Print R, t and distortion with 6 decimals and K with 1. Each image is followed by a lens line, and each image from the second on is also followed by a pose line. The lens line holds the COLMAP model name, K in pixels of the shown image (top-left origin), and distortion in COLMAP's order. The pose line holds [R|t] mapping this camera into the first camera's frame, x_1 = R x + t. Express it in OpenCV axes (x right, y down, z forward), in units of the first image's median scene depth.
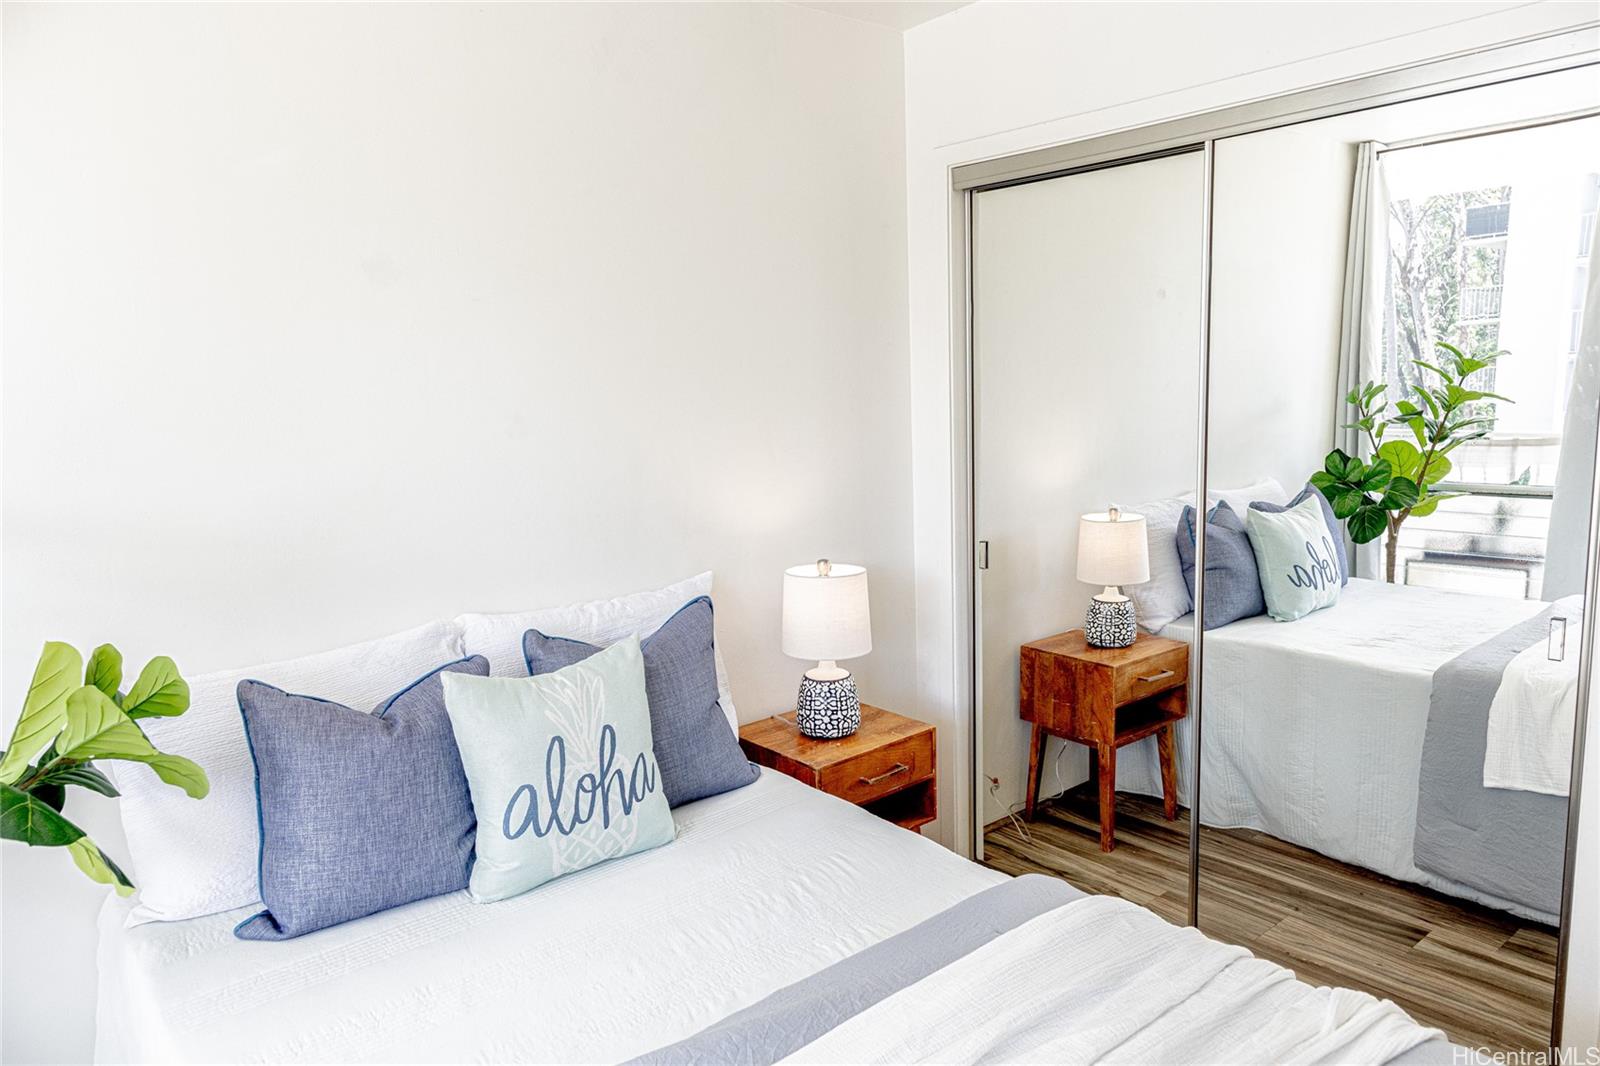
lens RADIAL K [[1075.7, 0, 803.7], [0, 1075.7, 526.0], [0, 0, 1]] dist [0.004655, 0.001247]
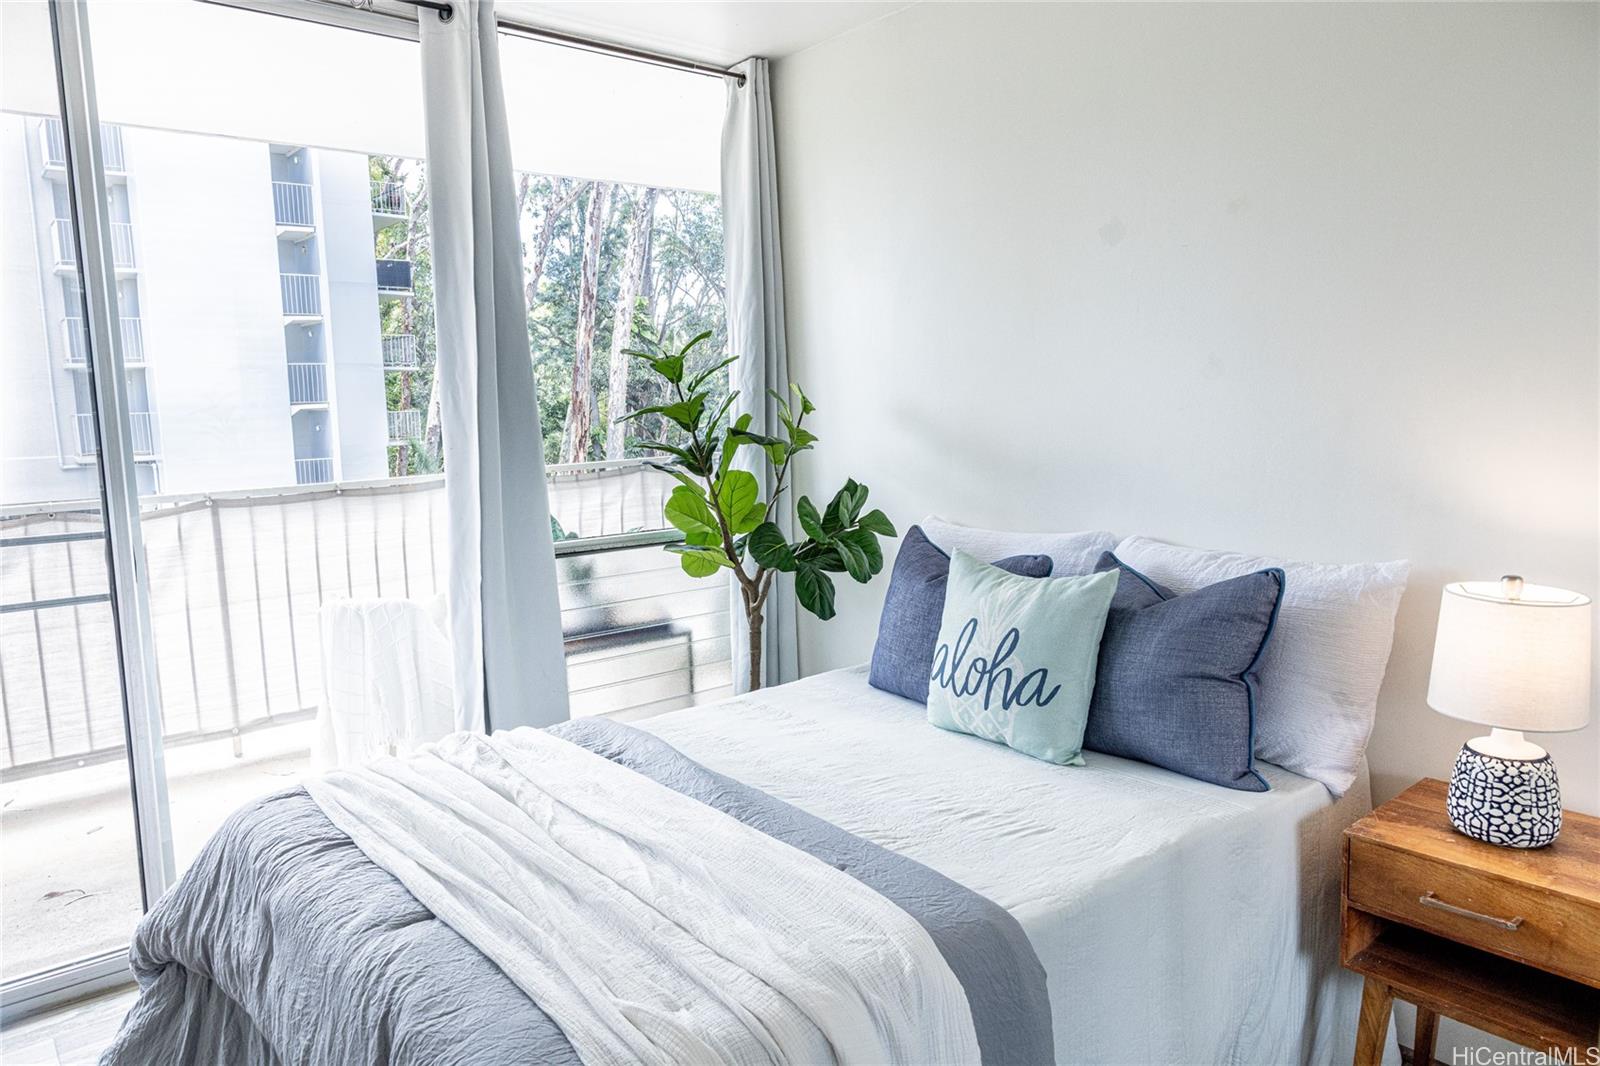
lens RADIAL K [[1075.7, 0, 803.7], [0, 1075.7, 526.0], [0, 0, 1]] dist [0.004655, 0.001247]
pose [[0.010163, 0.157506, -0.987466, 0.919946], [-0.124745, 0.980002, 0.155032, -0.067342], [0.992137, 0.121606, 0.029608, 0.743350]]
